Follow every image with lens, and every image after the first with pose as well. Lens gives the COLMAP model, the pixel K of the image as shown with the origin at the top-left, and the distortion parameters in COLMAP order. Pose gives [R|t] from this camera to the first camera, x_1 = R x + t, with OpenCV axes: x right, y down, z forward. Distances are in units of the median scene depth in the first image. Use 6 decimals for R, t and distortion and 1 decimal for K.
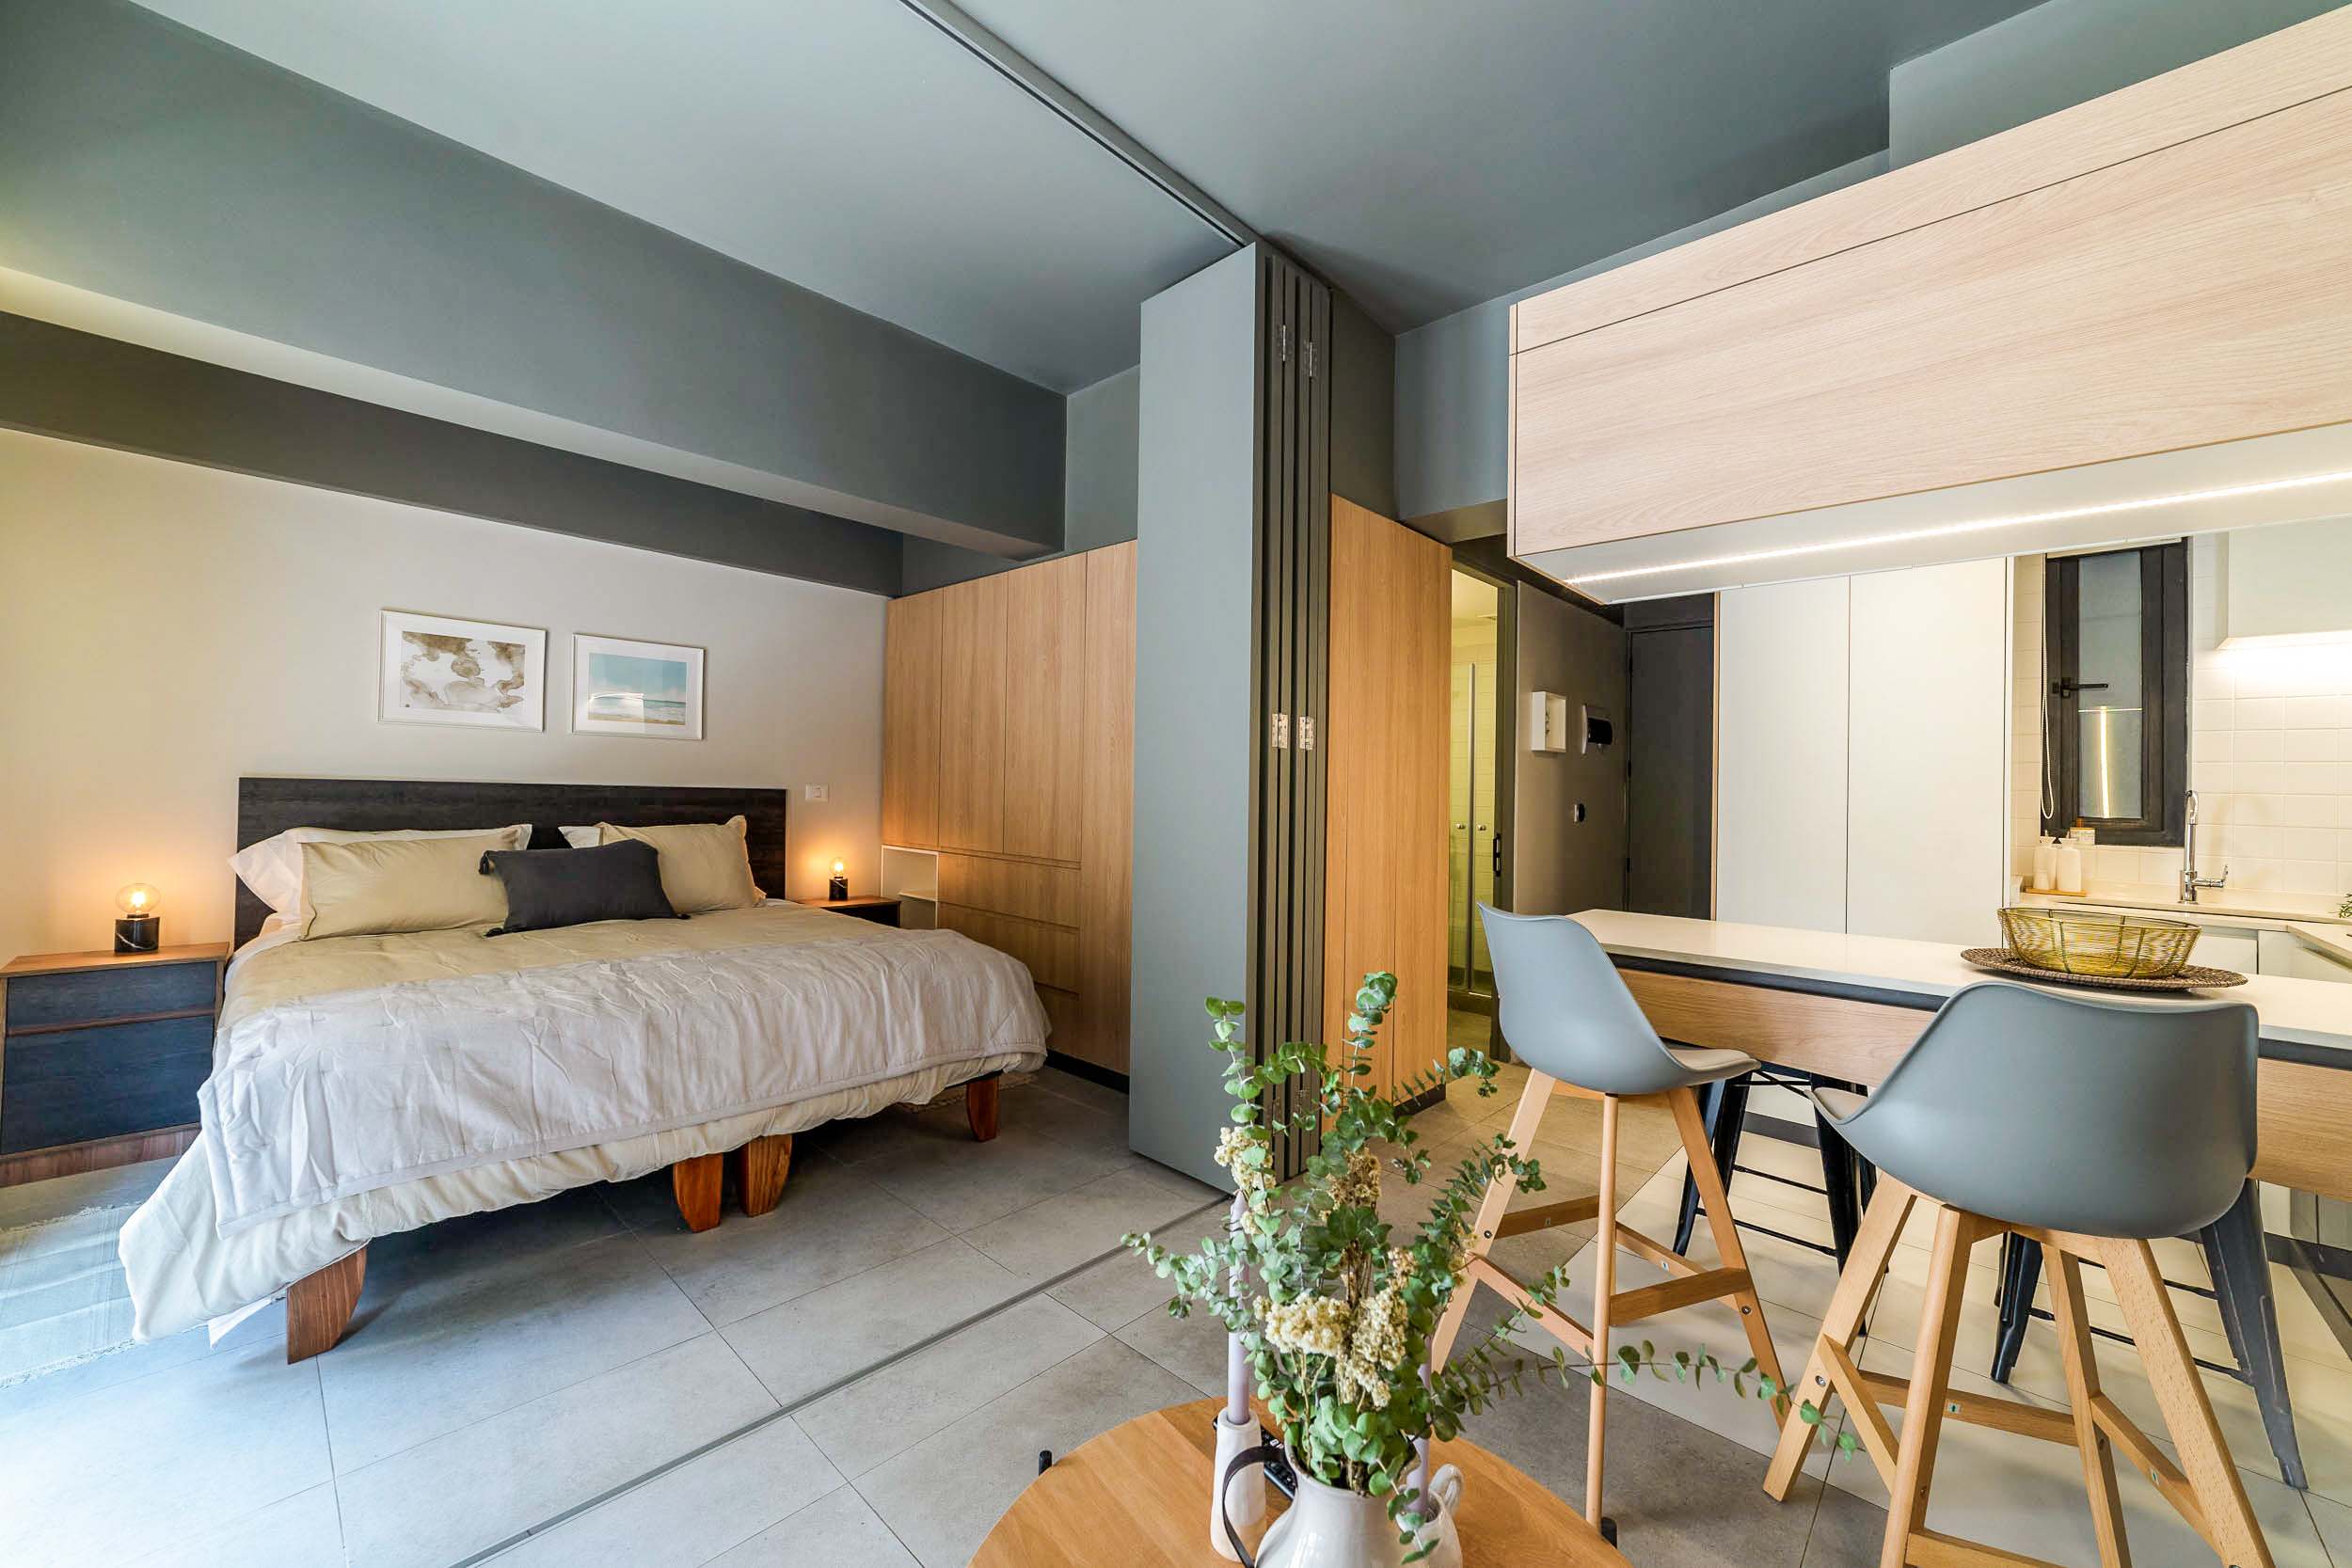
lens RADIAL K [[878.3, 0, 1184.5], [0, 878.3, 784.8], [0, 0, 1]] dist [0.000182, -0.000046]
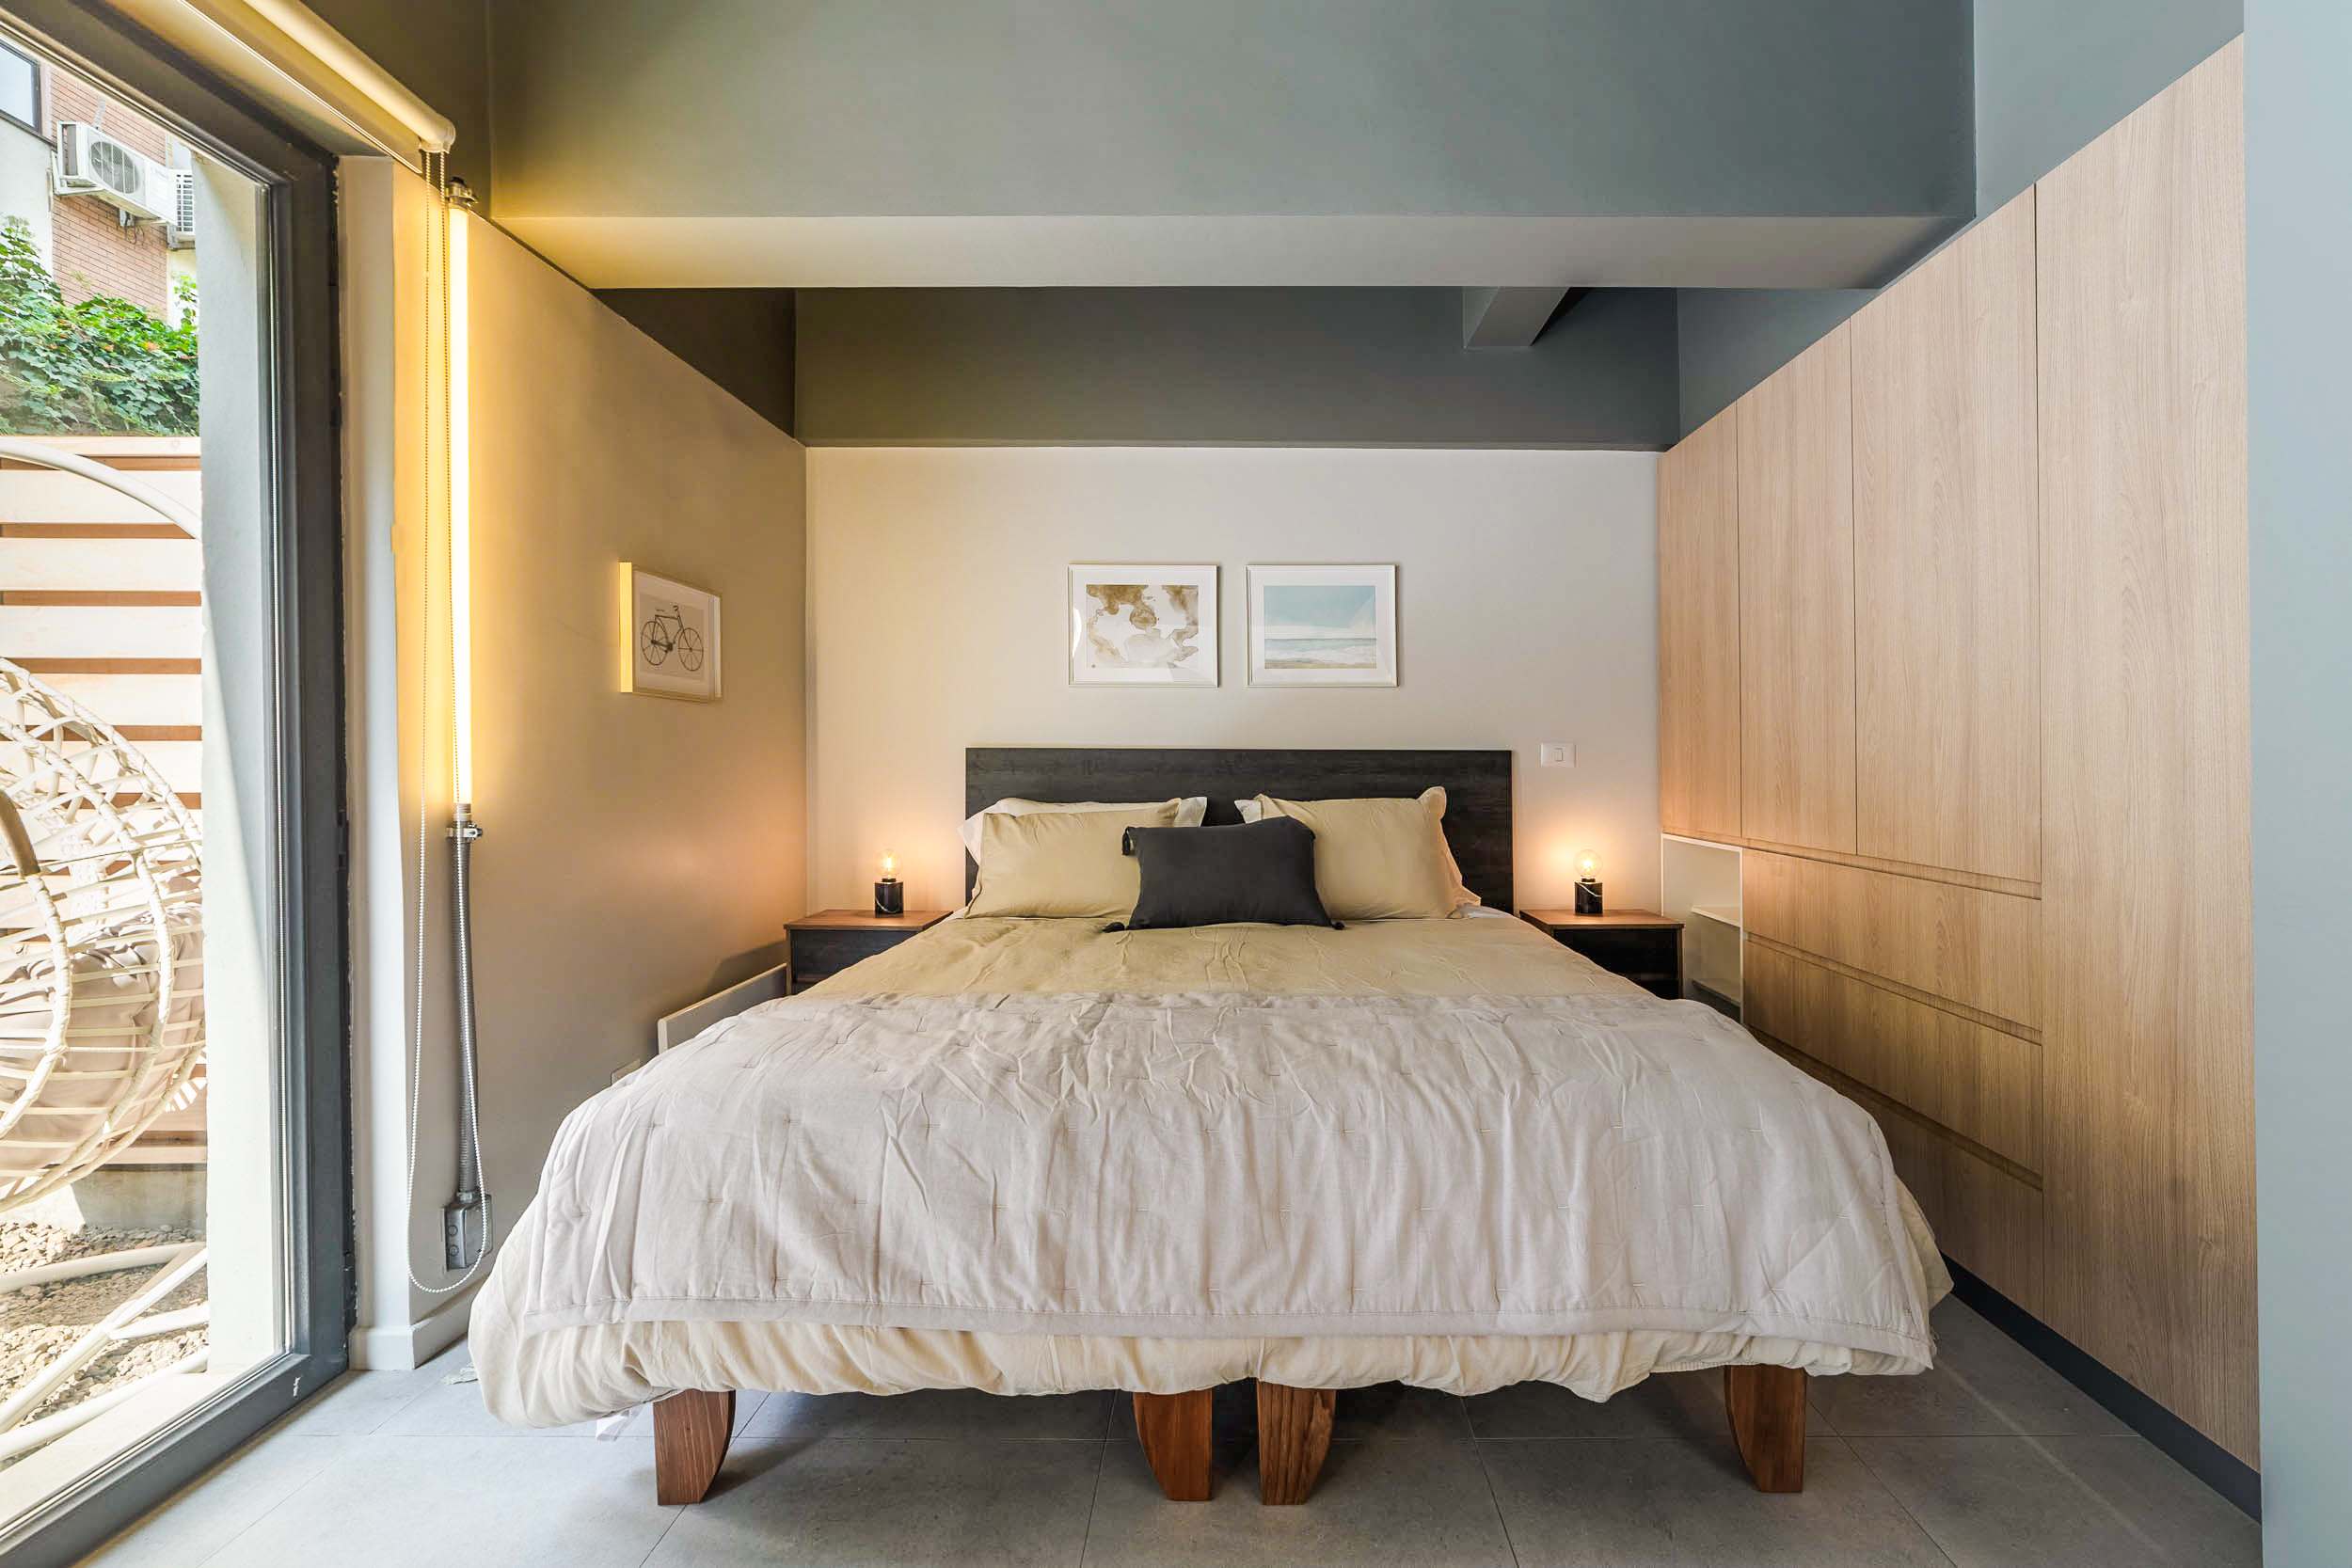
lens RADIAL K [[974.6, 0, 1243.5], [0, 974.6, 768.8], [0, 0, 1]] dist [-0.014371, 0.001732]
pose [[0.679834, -0.021162, -0.733061, -0.041830], [0.022672, 0.999712, -0.007833, 0.031642], [0.733016, -0.011295, 0.680118, 0.476301]]
